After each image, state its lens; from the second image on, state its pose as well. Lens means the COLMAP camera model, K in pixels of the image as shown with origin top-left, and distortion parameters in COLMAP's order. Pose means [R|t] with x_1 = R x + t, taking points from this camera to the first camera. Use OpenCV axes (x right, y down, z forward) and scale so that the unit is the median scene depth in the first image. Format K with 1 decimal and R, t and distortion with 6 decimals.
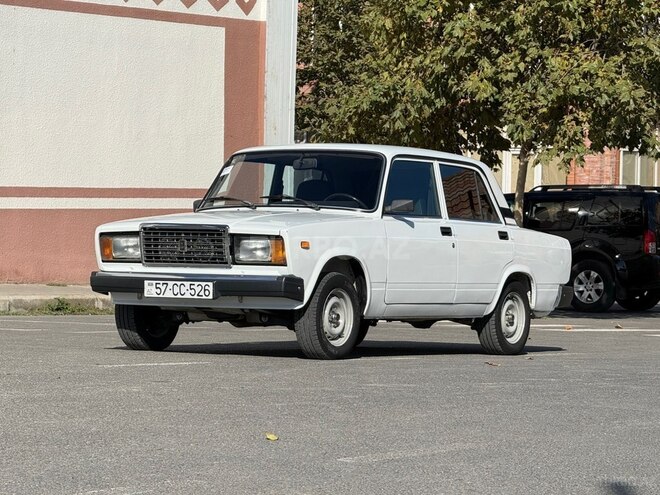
lens RADIAL K [[2617.3, 0, 330.1], [0, 2617.3, 226.8], [0, 0, 1]] dist [0.350830, 0.000000]
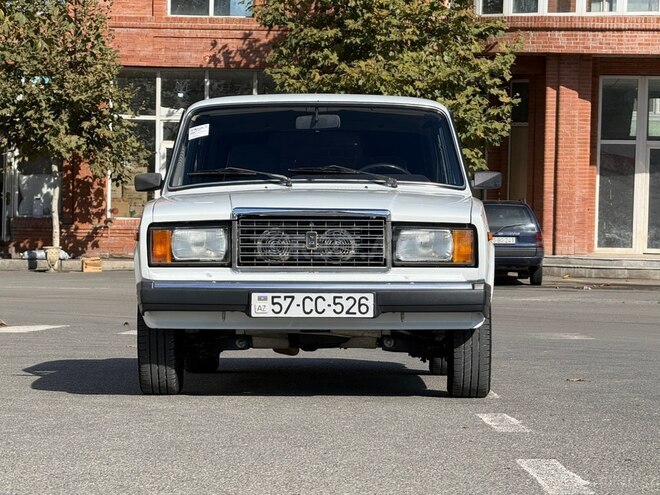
lens RADIAL K [[2617.3, 0, 330.1], [0, 2617.3, 248.6], [0, 0, 1]] dist [0.350830, 0.000000]
pose [[0.856440, -0.017303, 0.515956, -0.403612], [0.010273, 0.999811, 0.016476, -0.001859], [-0.516144, -0.008810, 0.856456, 0.415174]]
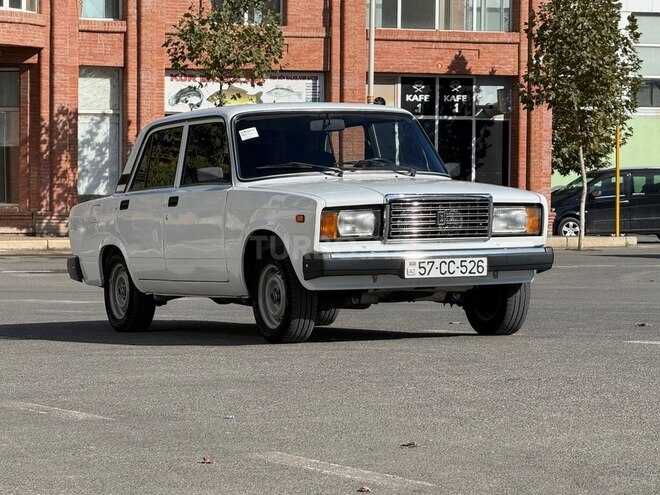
lens RADIAL K [[2617.3, 0, 334.0], [0, 2617.3, 250.2], [0, 0, 1]] dist [0.350830, 0.000000]
pose [[0.527131, -0.043279, 0.848681, -0.832106], [0.023988, 0.999062, 0.036048, -0.014980], [-0.849445, 0.001356, 0.527675, 0.561641]]
